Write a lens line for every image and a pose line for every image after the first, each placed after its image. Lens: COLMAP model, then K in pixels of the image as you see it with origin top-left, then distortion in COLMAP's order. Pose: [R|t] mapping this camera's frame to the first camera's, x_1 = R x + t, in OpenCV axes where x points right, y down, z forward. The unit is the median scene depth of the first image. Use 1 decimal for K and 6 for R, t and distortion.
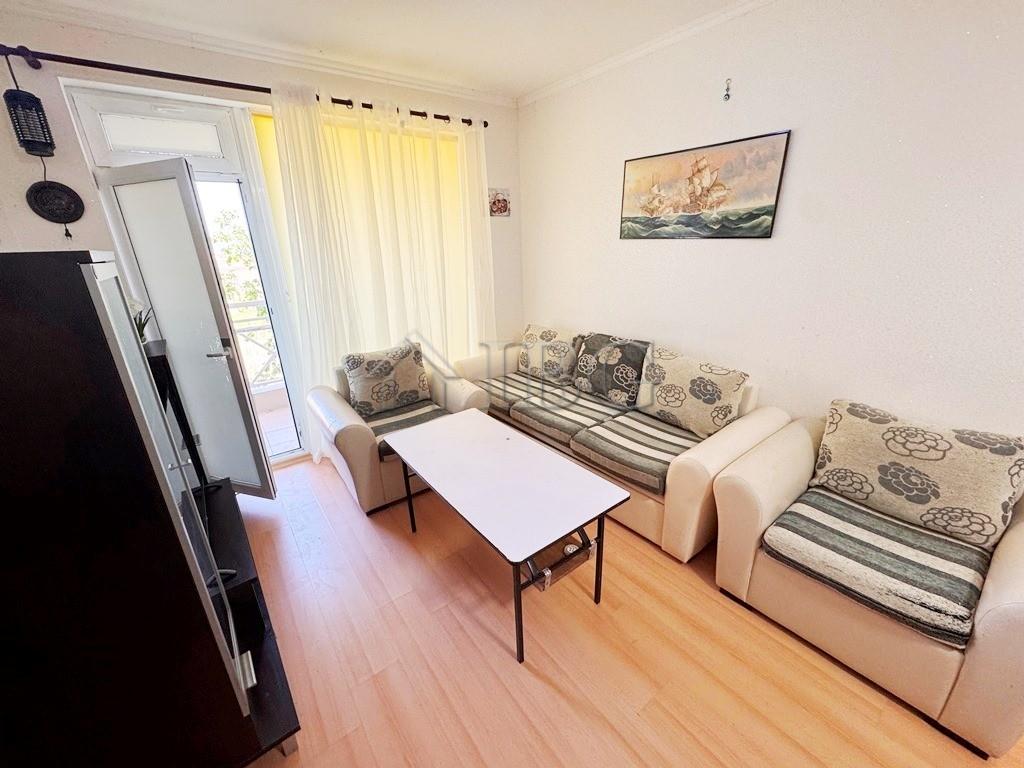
lens RADIAL K [[406.8, 0, 511.8], [0, 406.8, 383.1], [0, 0, 1]] dist [-0.005151, -0.000680]
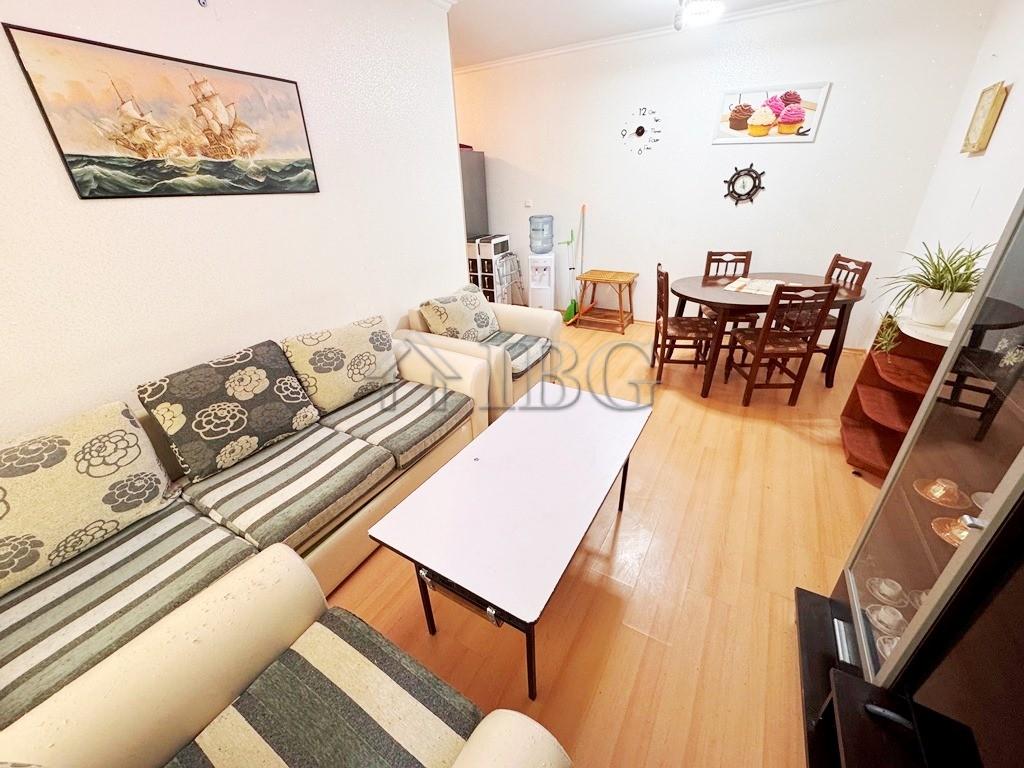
lens RADIAL K [[406.8, 0, 527.8], [0, 406.8, 404.1], [0, 0, 1]] dist [-0.005151, -0.000680]
pose [[-0.413832, -0.365250, 0.833868, -0.555443], [0.378004, 0.764342, 0.522392, -0.237159], [-0.828164, 0.531388, -0.178243, 0.864439]]
